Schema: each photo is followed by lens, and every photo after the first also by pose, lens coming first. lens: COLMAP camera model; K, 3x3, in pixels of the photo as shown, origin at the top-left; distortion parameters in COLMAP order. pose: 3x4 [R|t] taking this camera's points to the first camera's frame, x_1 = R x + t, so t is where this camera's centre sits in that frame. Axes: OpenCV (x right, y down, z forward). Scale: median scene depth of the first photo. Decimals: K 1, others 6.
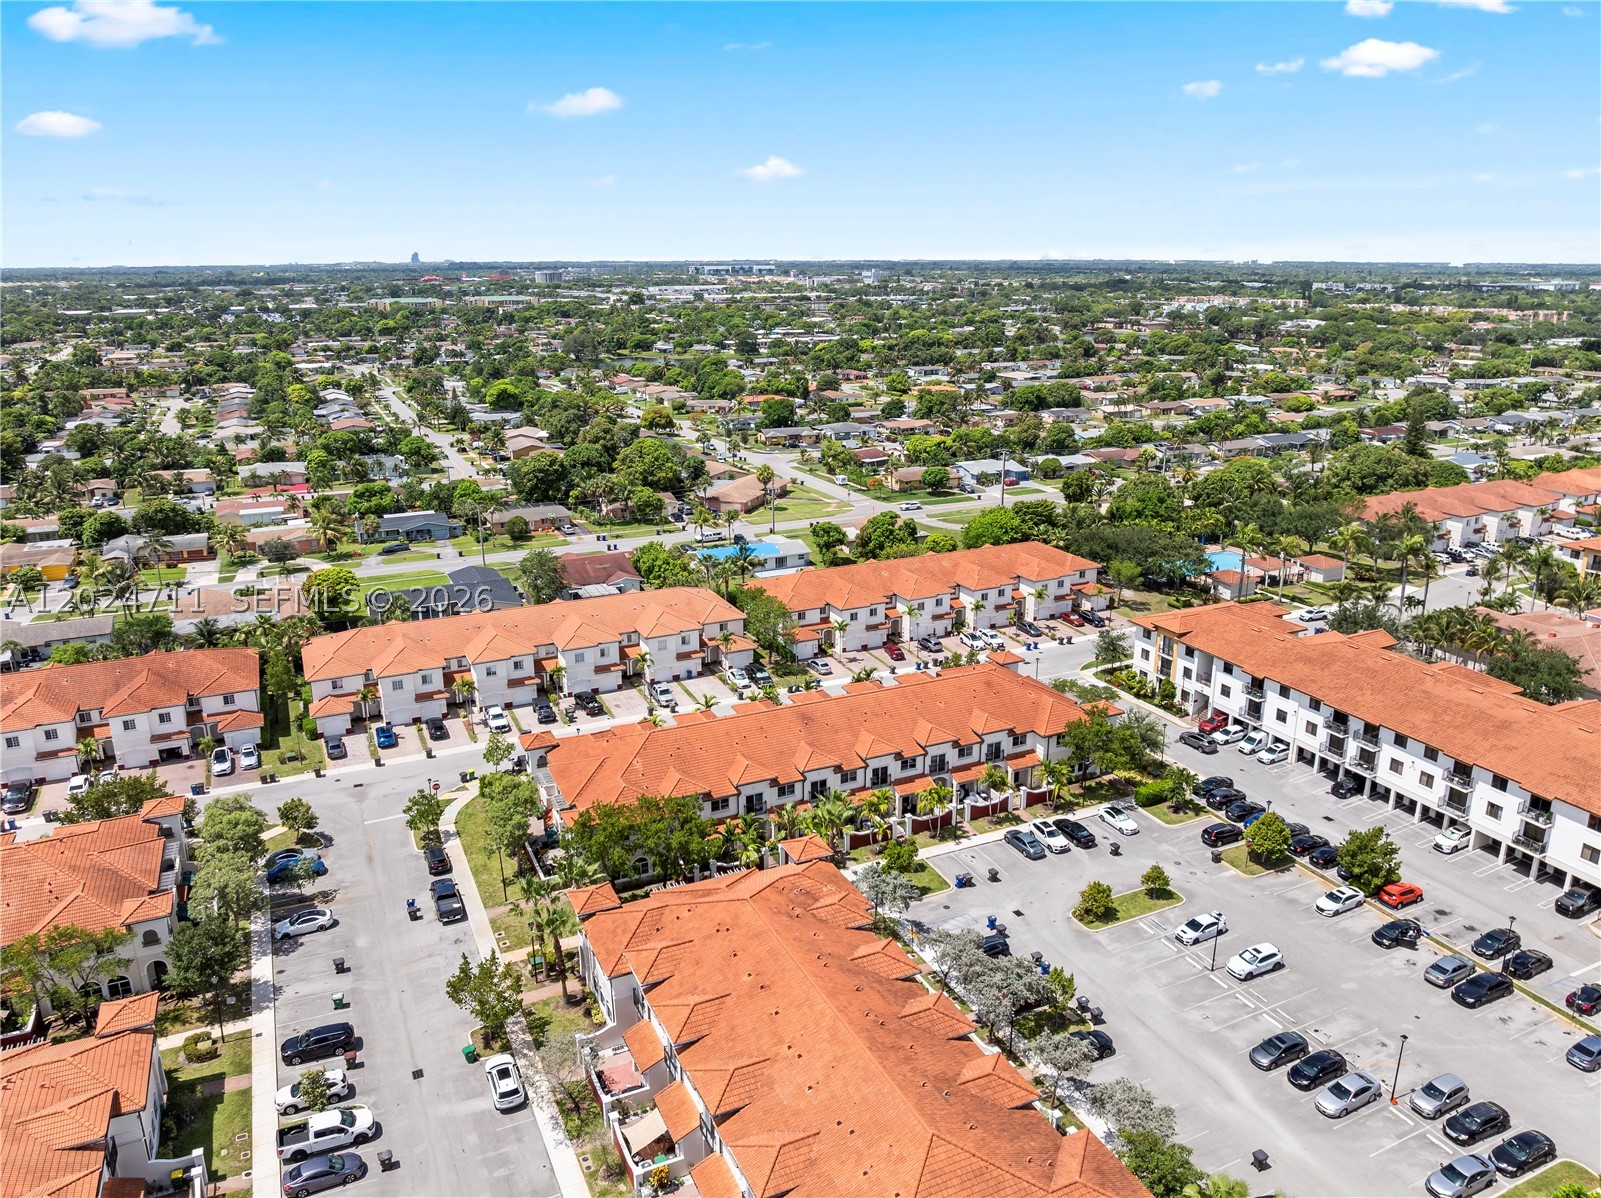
lens RADIAL K [[1100.1, 0, 800.5], [0, 1100.1, 599.0], [0, 0, 1]] dist [-0.000962, -0.000855]
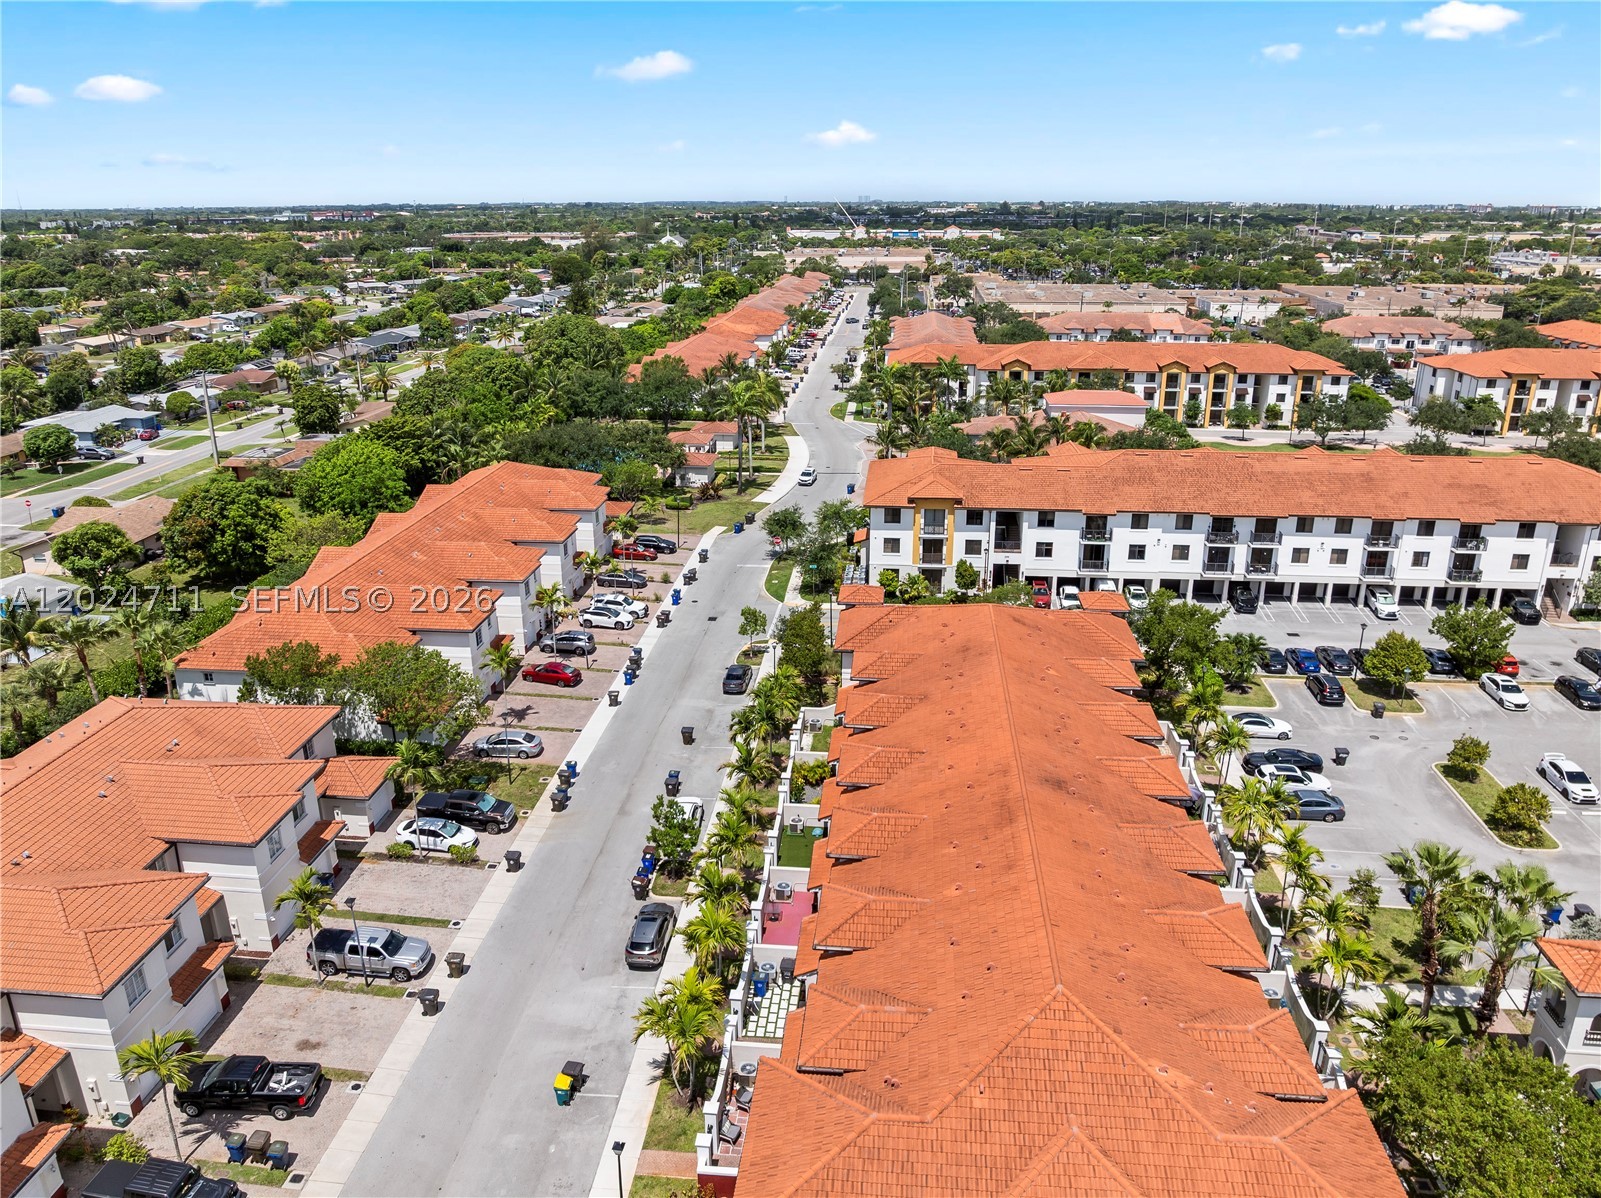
lens RADIAL K [[1127.6, 0, 800.5], [0, 1127.6, 599.0], [0, 0, 1]] dist [-0.025913, -0.005142]
pose [[0.511985, -0.281942, 0.811406, -0.395315], [0.253981, 0.952053, 0.170555, -0.068957], [-0.820588, 0.118760, 0.559045, 0.789006]]
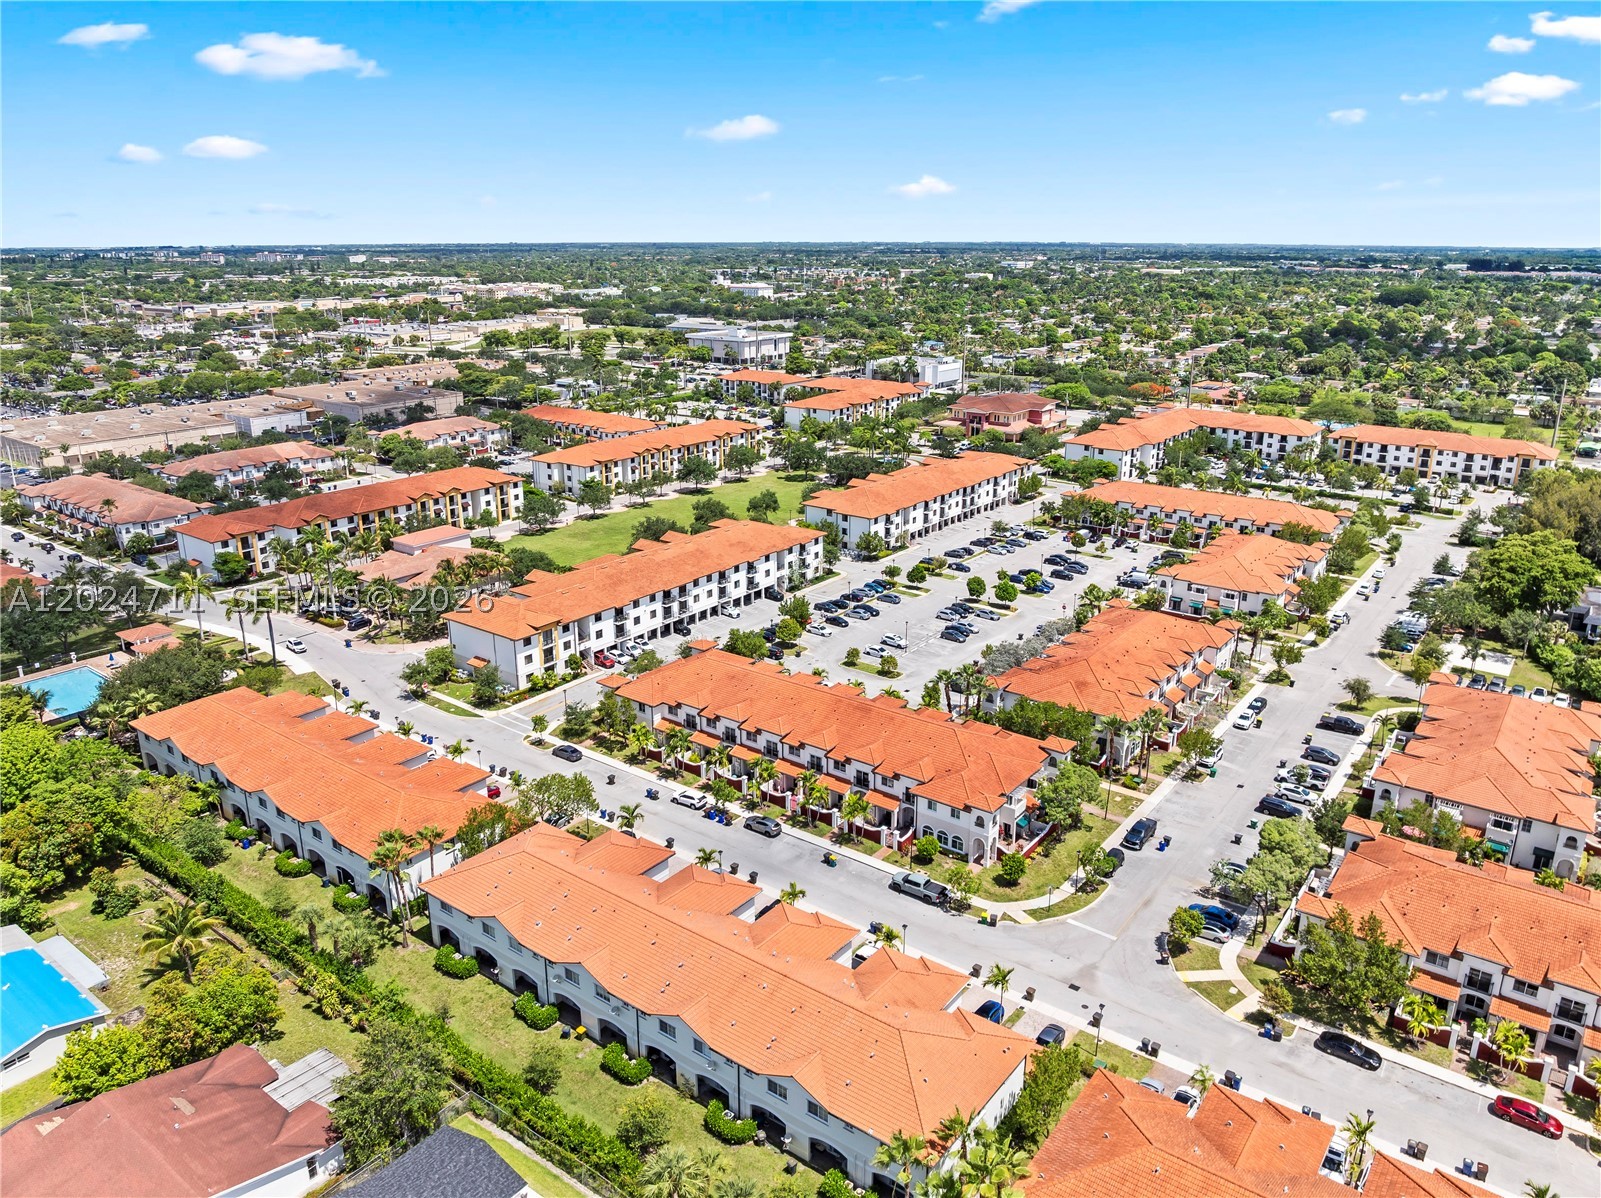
lens RADIAL K [[1127.6, 0, 800.5], [0, 1127.6, 599.0], [0, 0, 1]] dist [-0.025913, -0.005142]
pose [[-0.459494, -0.267092, 0.847070, -0.981258], [0.268330, 0.867404, 0.419059, -0.518332], [-0.846678, 0.419849, -0.326898, 1.372180]]
